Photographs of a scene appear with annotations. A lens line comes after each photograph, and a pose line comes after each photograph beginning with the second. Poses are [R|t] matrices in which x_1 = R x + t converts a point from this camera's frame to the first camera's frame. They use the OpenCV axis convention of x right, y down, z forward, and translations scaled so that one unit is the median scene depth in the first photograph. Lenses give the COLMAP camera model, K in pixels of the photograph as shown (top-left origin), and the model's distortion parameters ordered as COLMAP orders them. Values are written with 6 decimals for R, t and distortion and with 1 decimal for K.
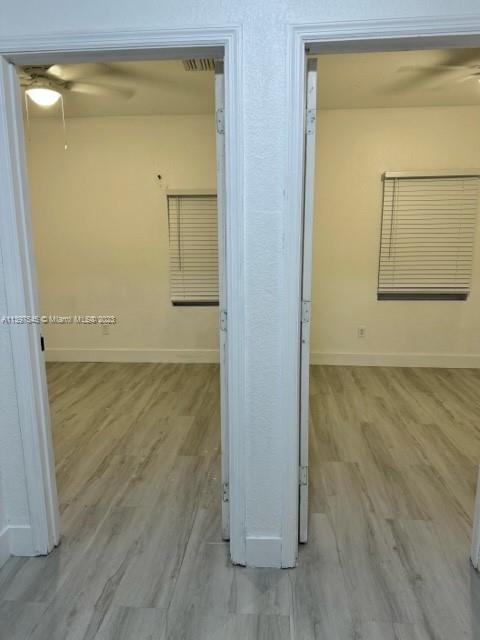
lens RADIAL K [[451.8, 0, 245.4], [0, 451.8, 317.2], [0, 0, 1]] dist [0.034843, -0.045790]
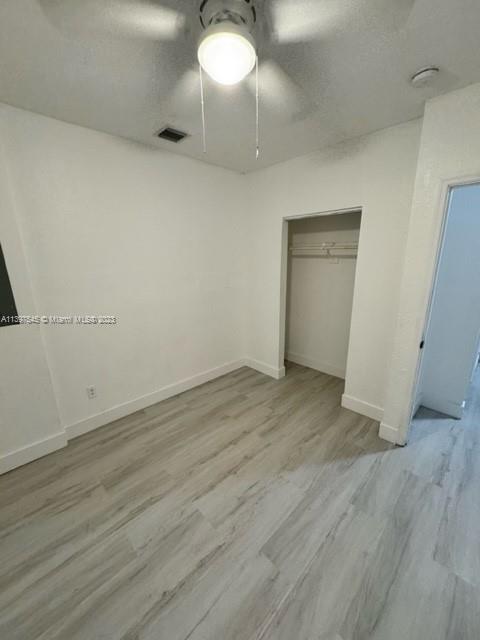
lens RADIAL K [[256.4, 0, 241.9], [0, 256.4, 317.0], [0, 0, 1]] dist [-0.006544, 0.001311]
pose [[-0.748595, -0.145933, 0.646768, 0.274486], [0.129830, 0.924329, 0.358831, -0.339725], [-0.650192, 0.352589, -0.673002, 1.424015]]
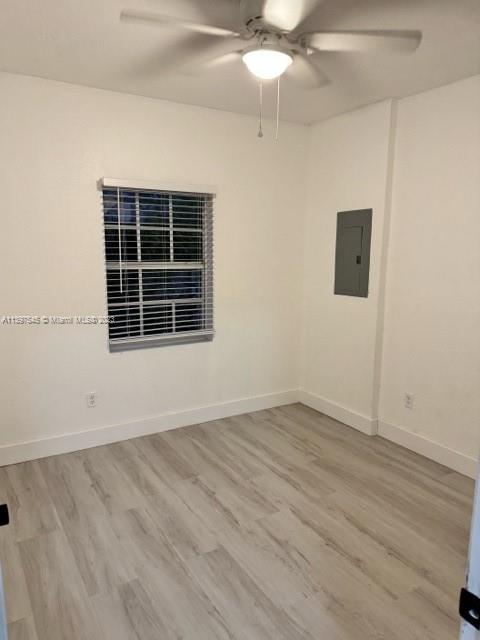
lens RADIAL K [[451.8, 0, 235.3], [0, 451.8, 314.0], [0, 0, 1]] dist [0.034843, -0.045790]
pose [[0.818083, -0.077422, 0.569864, 0.077481], [0.089497, 0.995964, 0.006832, -0.152744], [-0.568093, 0.045412, 0.821710, 0.482746]]
